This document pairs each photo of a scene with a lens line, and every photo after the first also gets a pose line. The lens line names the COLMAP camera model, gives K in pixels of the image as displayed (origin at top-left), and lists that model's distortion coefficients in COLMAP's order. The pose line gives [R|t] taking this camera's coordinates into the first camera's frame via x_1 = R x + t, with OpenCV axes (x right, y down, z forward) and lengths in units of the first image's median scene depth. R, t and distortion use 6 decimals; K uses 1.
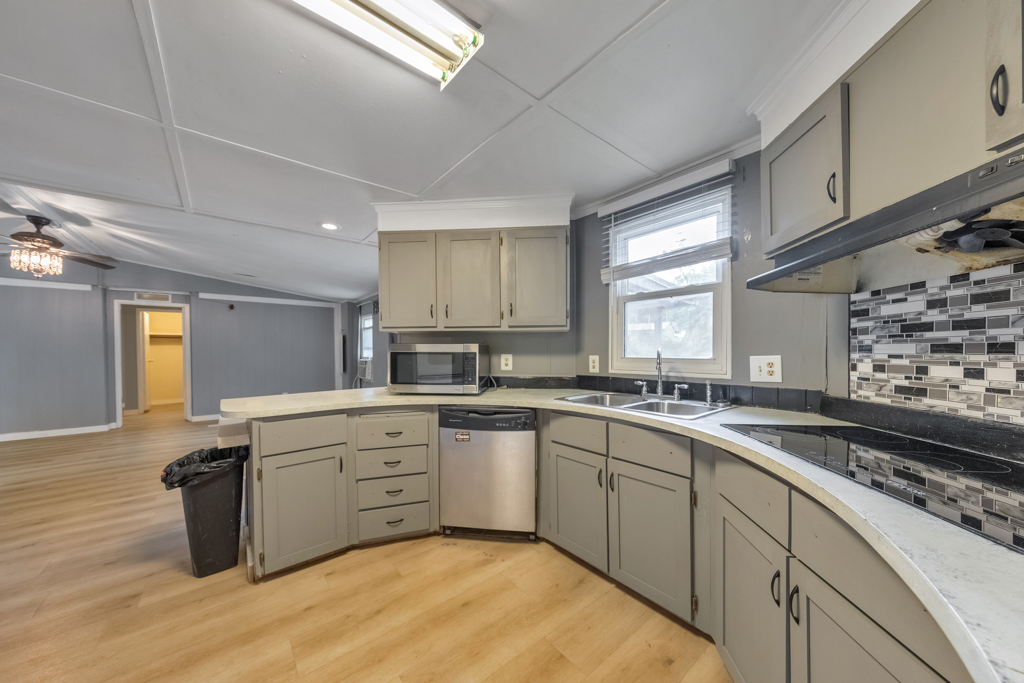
lens RADIAL K [[346.7, 0, 523.0], [0, 346.7, 357.8], [0, 0, 1]] dist [0.003062, 0.000188]
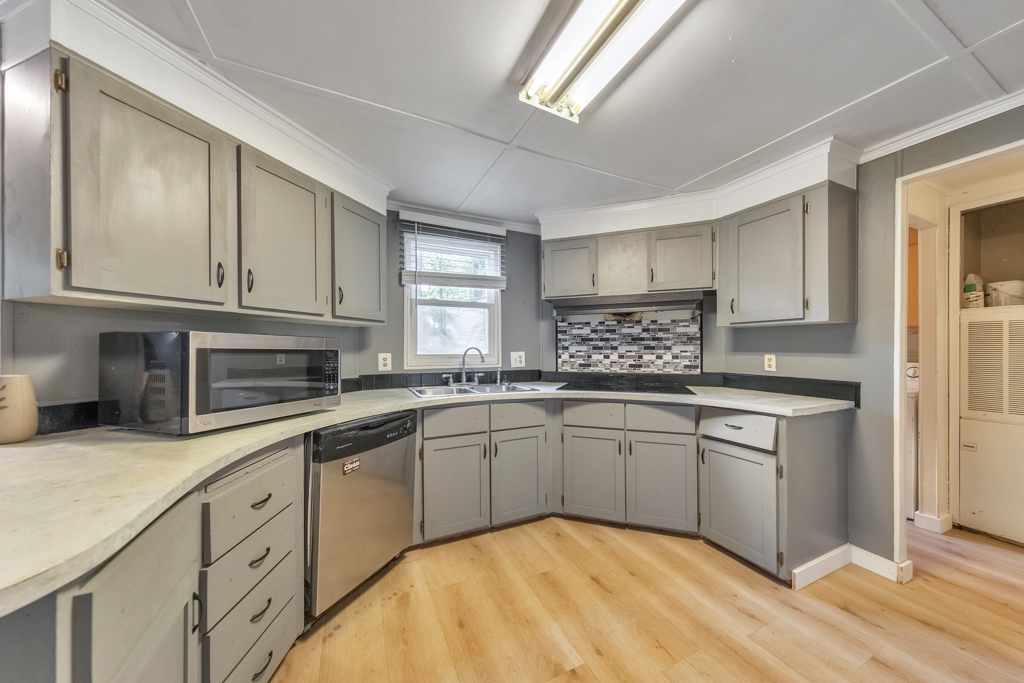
lens RADIAL K [[346.7, 0, 522.1], [0, 346.7, 347.5], [0, 0, 1]] dist [0.003062, 0.000188]
pose [[0.242914, 0.008710, 0.970009, -0.927575], [0.019116, 0.999723, -0.013764, -0.003513], [-0.969859, 0.021886, 0.242680, 0.555027]]
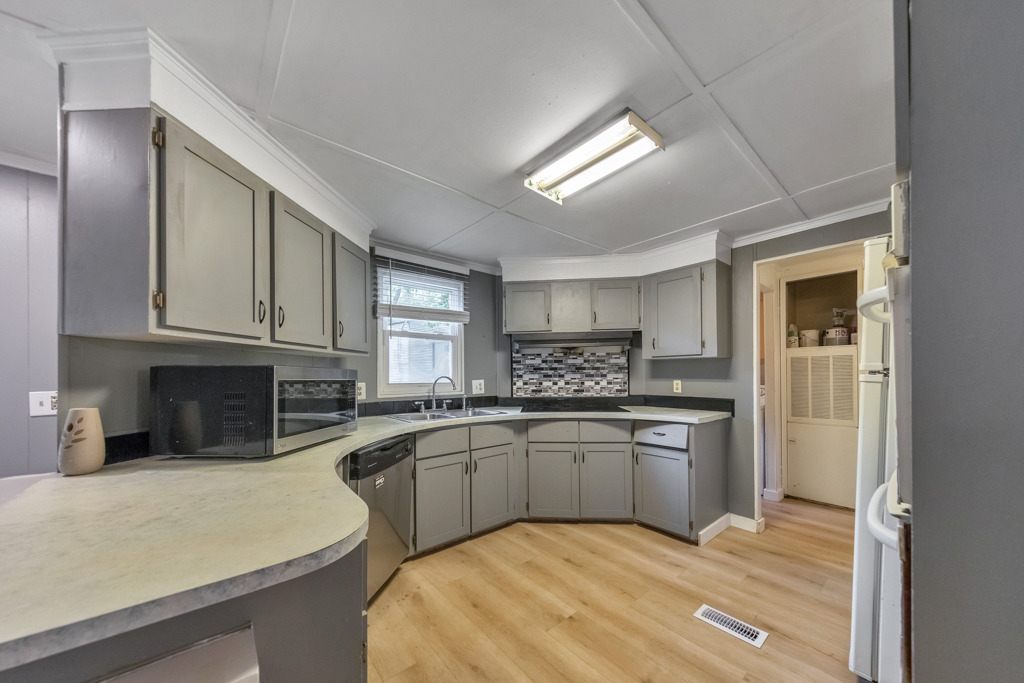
lens RADIAL K [[346.7, 0, 525.5], [0, 346.7, 371.7], [0, 0, 1]] dist [0.003062, 0.000188]
pose [[-0.015096, 0.016243, 0.999754, -1.164976], [0.027549, 0.999495, -0.015822, -0.013692], [-0.999506, 0.027303, -0.015536, 0.756529]]
